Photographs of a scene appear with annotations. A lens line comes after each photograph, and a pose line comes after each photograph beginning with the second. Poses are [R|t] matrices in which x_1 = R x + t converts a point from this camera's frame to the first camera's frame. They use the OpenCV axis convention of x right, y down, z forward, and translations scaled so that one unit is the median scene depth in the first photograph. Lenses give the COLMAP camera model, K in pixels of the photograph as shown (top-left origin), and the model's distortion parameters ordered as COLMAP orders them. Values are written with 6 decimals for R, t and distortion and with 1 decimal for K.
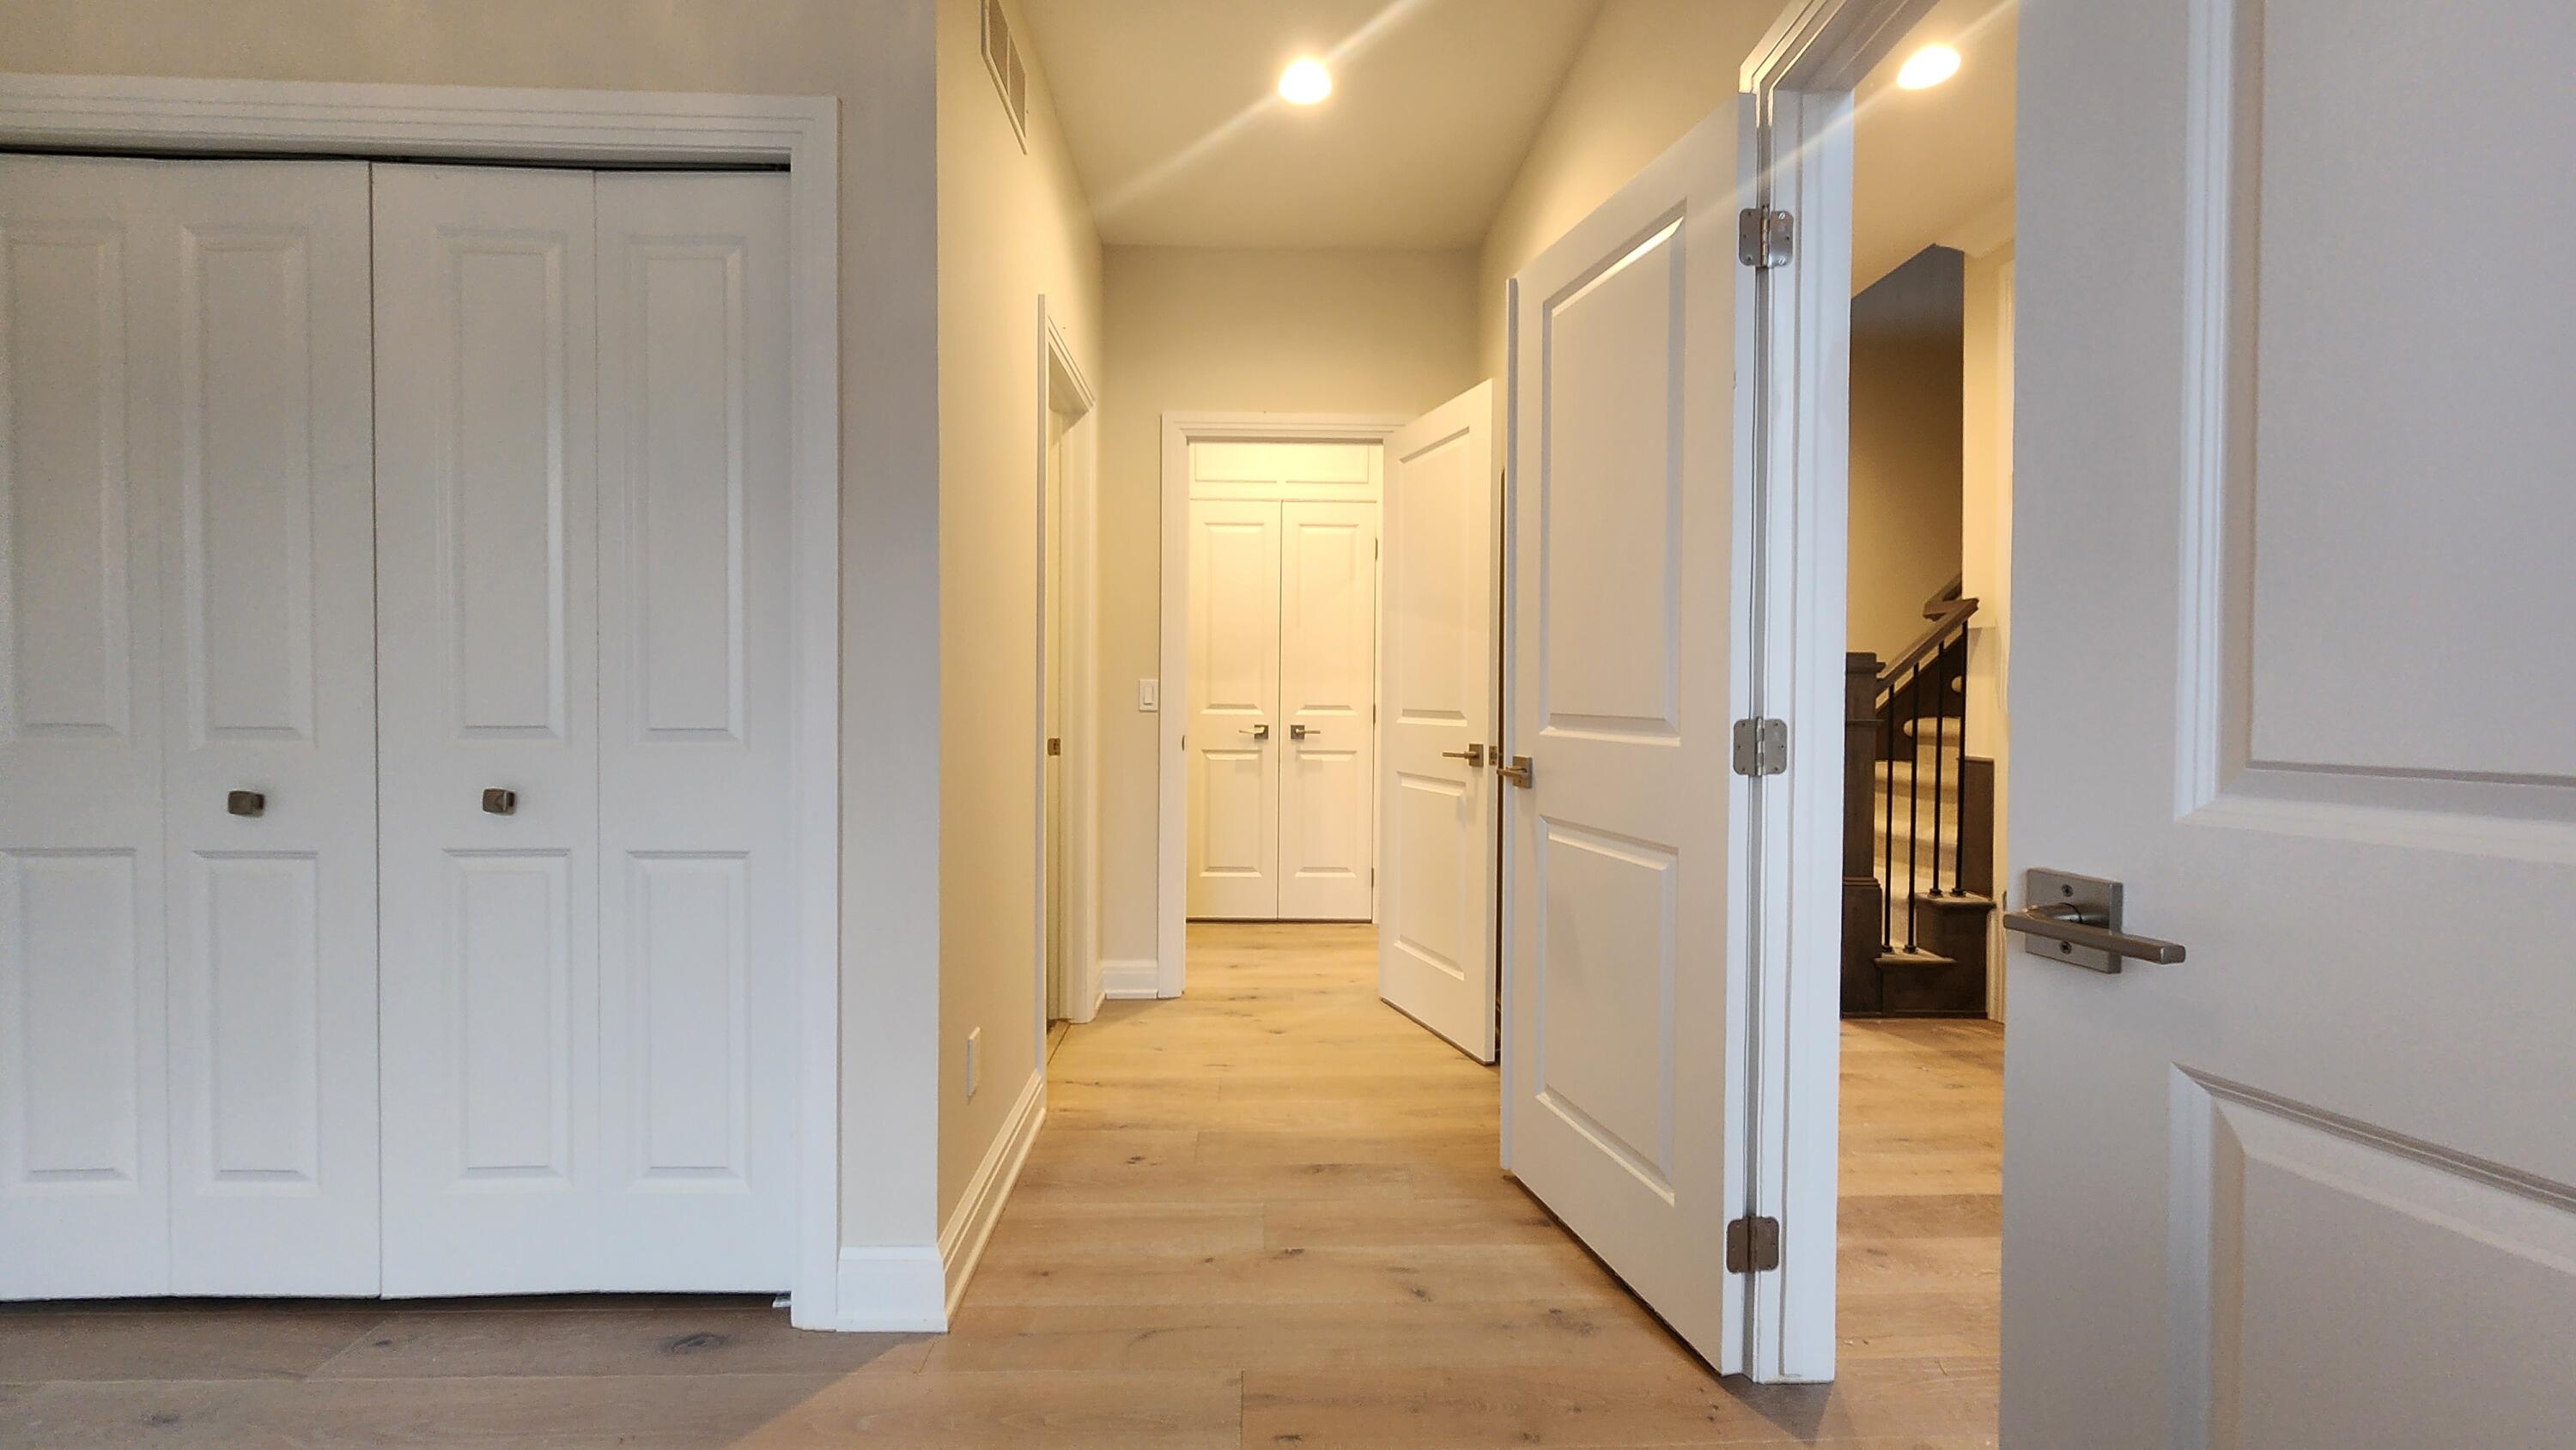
lens RADIAL K [[1056.6, 0, 1264.7], [0, 1056.6, 716.9], [0, 0, 1]] dist [0.000233, -0.000303]
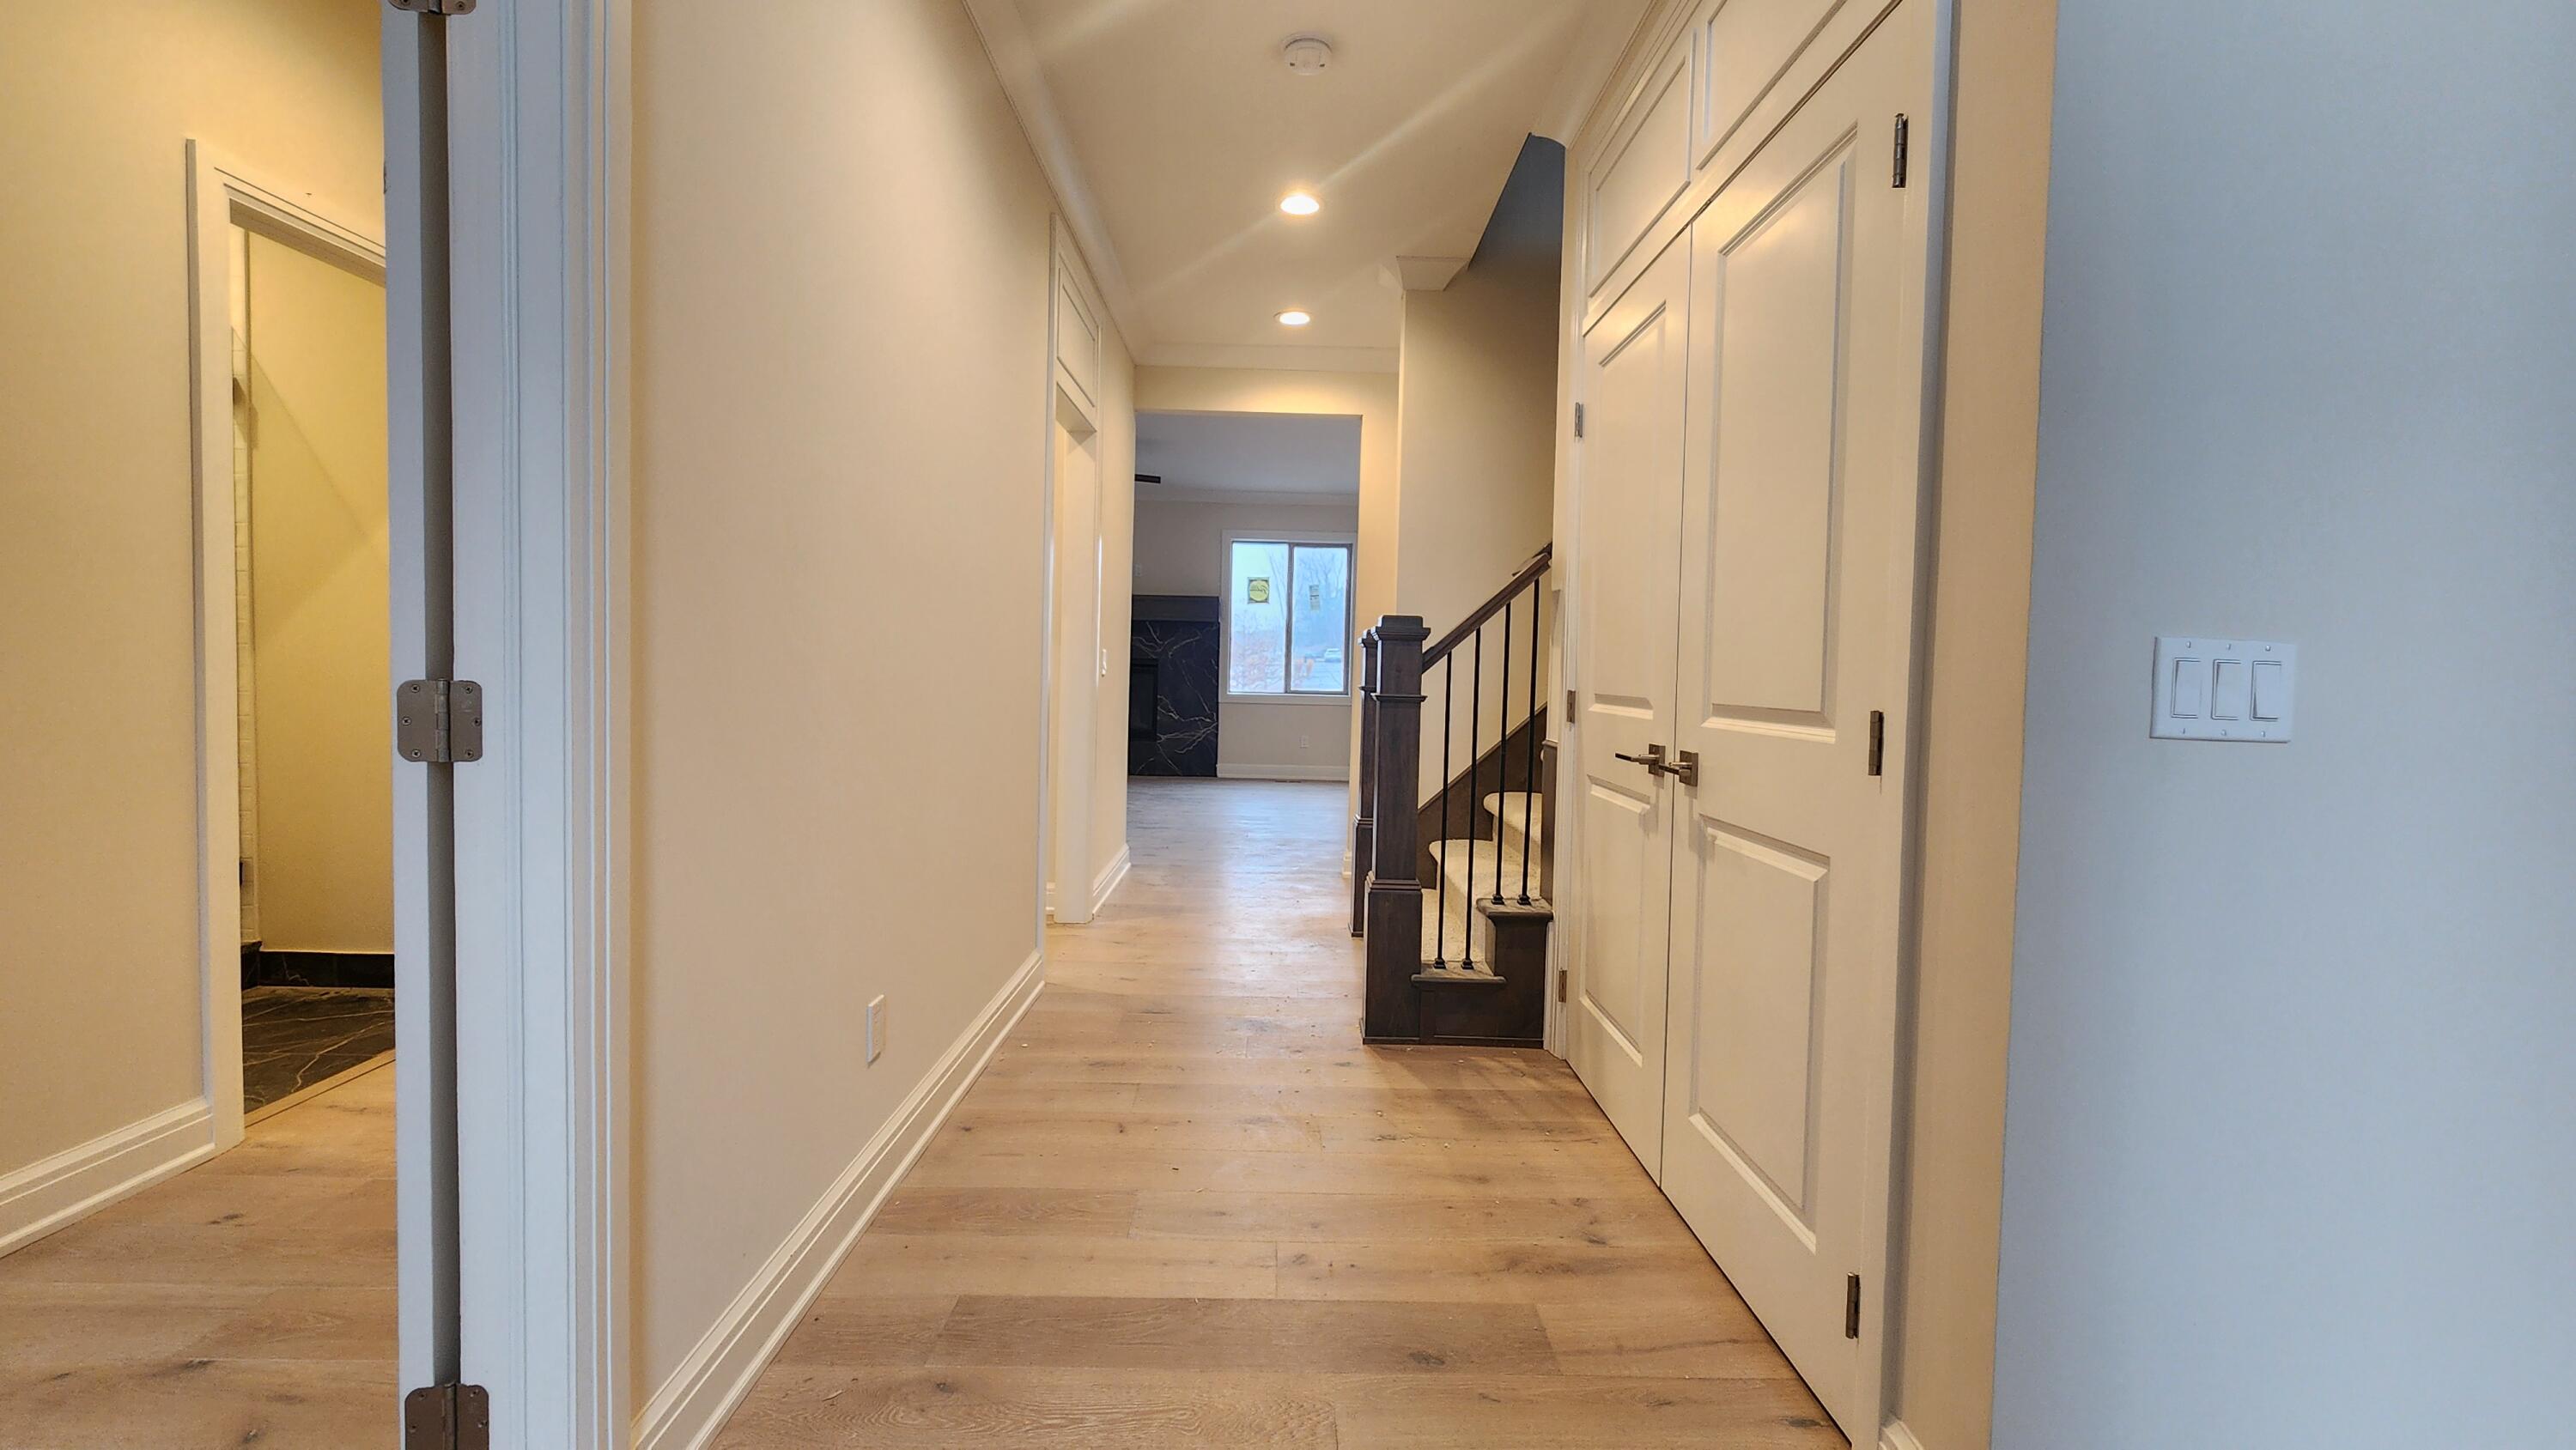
lens RADIAL K [[1056.6, 0, 1276.1], [0, 1056.6, 715.4], [0, 0, 1]] dist [0.000233, -0.000303]
pose [[0.999703, 0.019904, -0.014062, 0.767144], [-0.019542, 0.999487, 0.025376, -0.001590], [0.014560, -0.025094, 0.999579, 0.239833]]
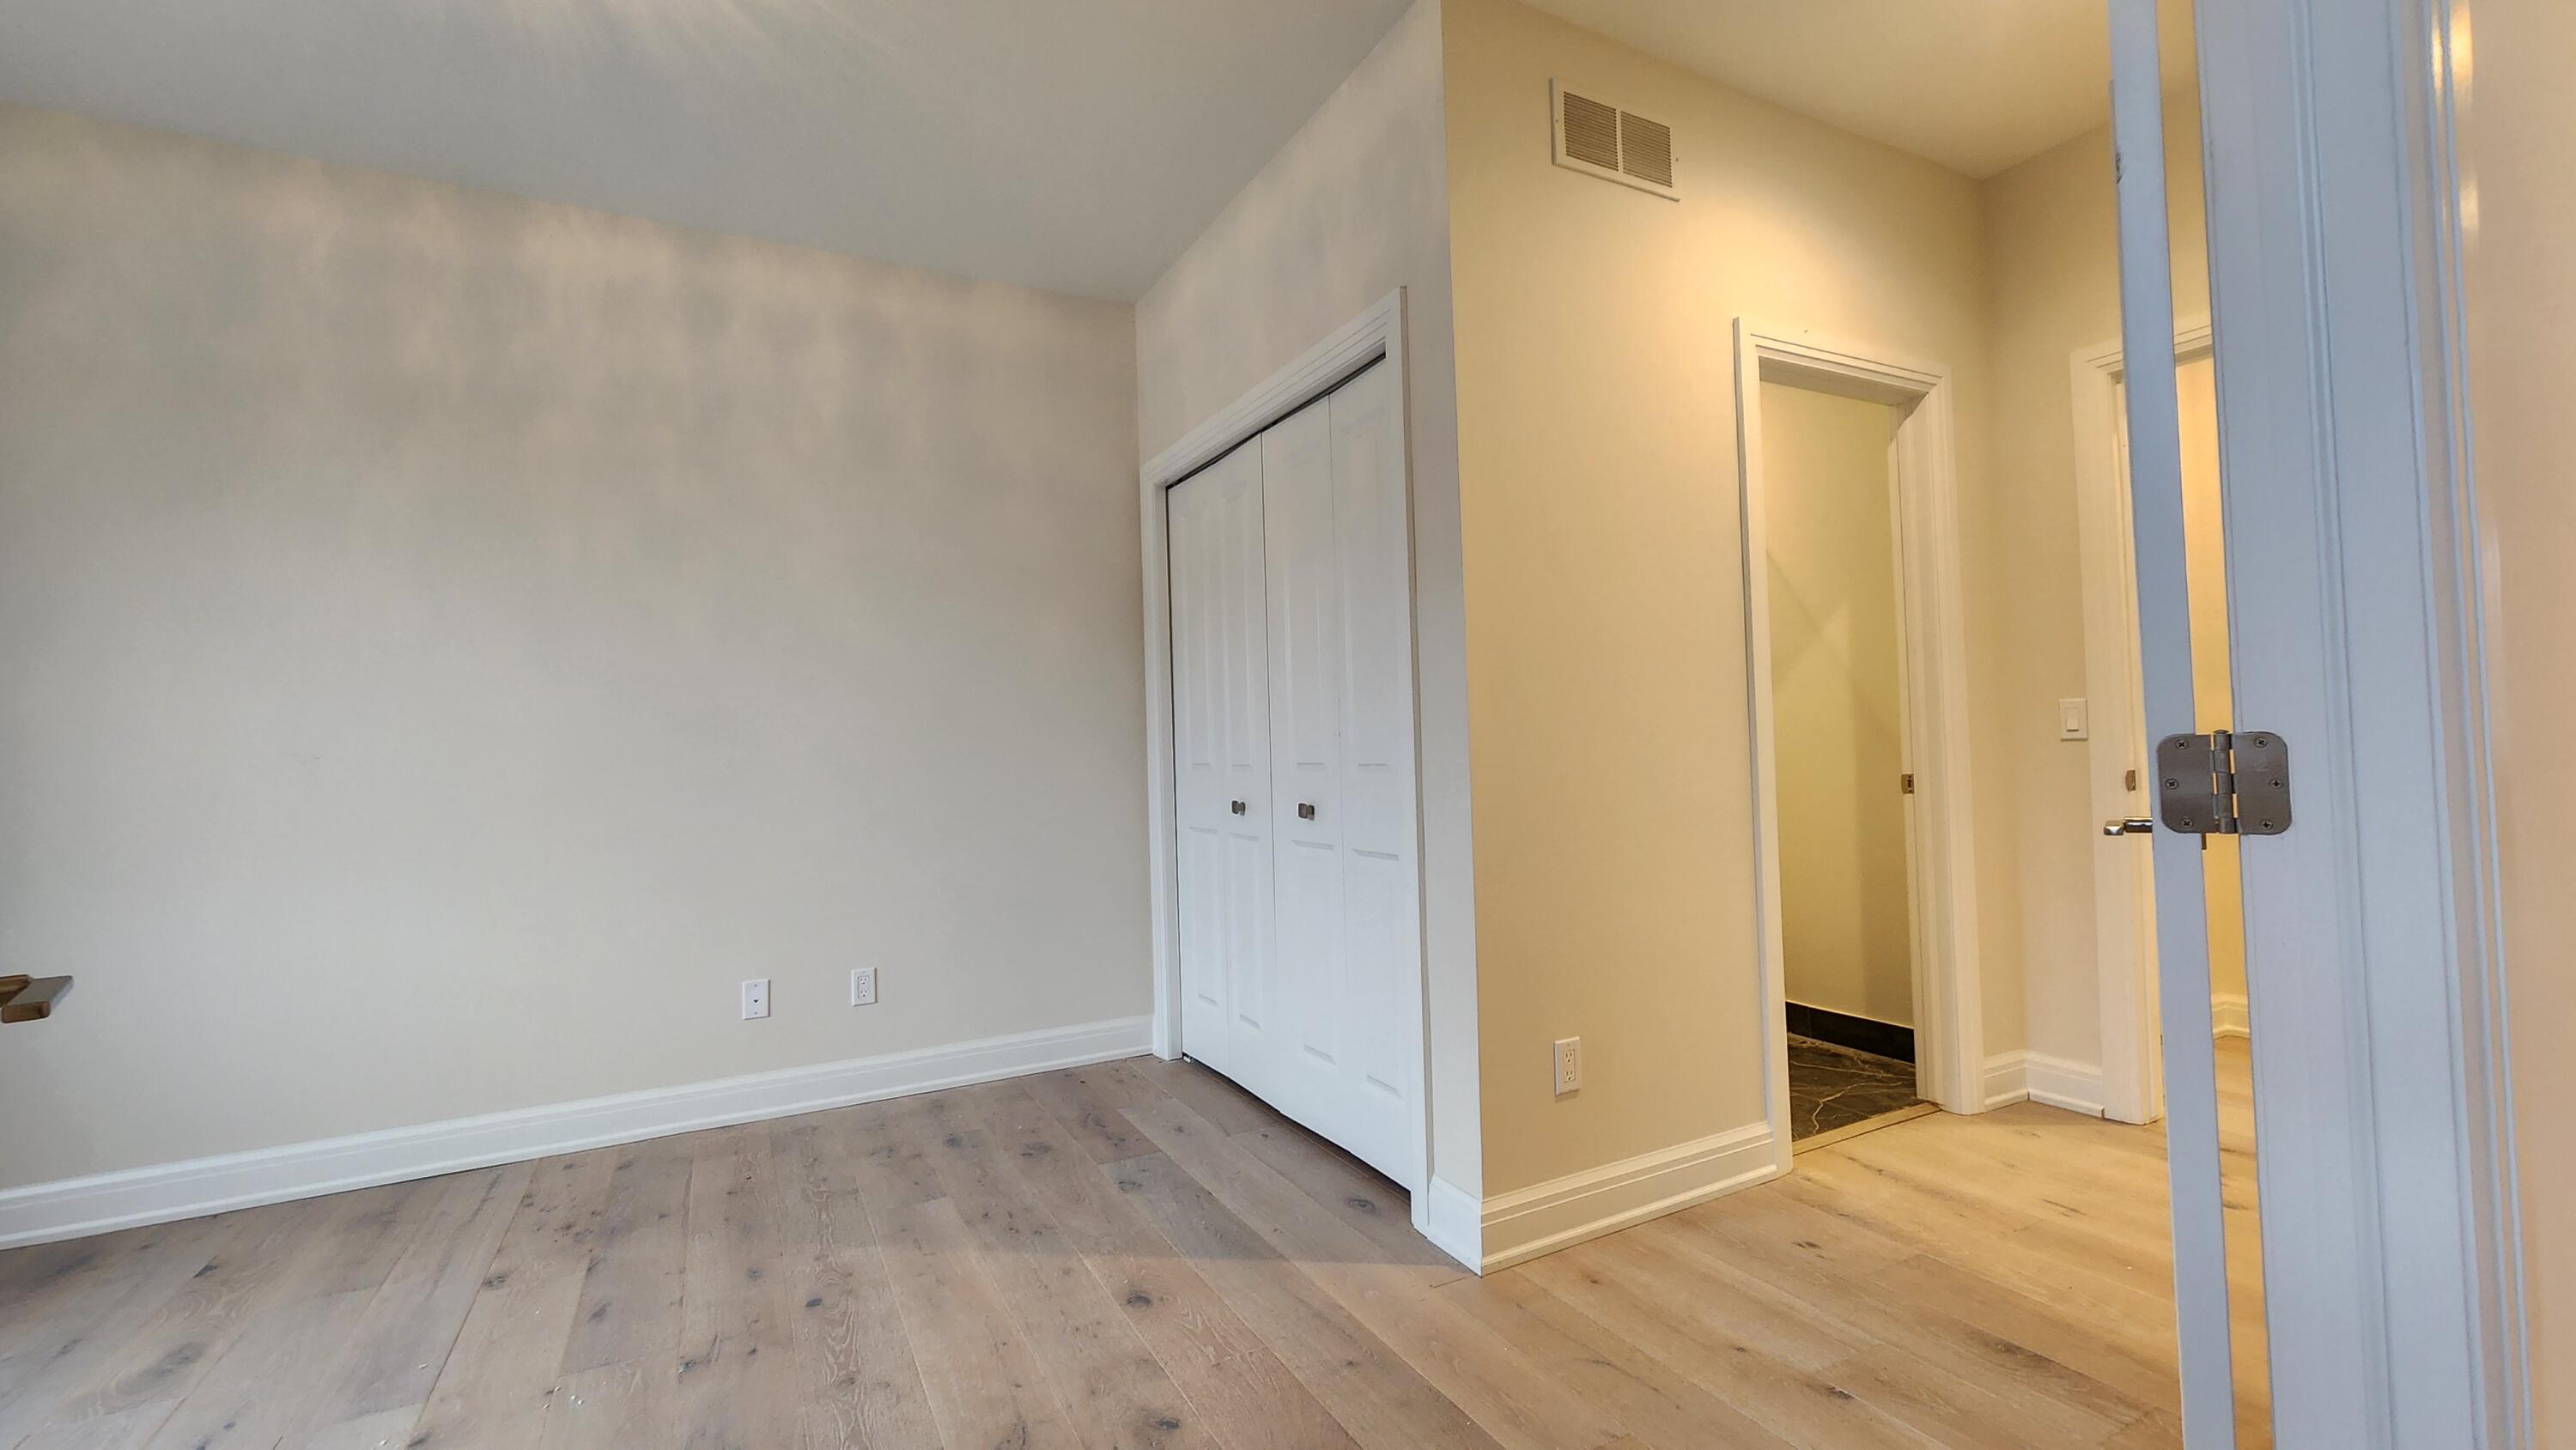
lens RADIAL K [[1056.6, 0, 1287.4], [0, 1056.6, 727.3], [0, 0, 1]] dist [0.000233, -0.000303]
pose [[0.446307, -0.039945, -0.893988, 0.557379], [0.013547, 0.999190, -0.037883, 0.011631], [0.894777, 0.004797, 0.446487, 0.231061]]
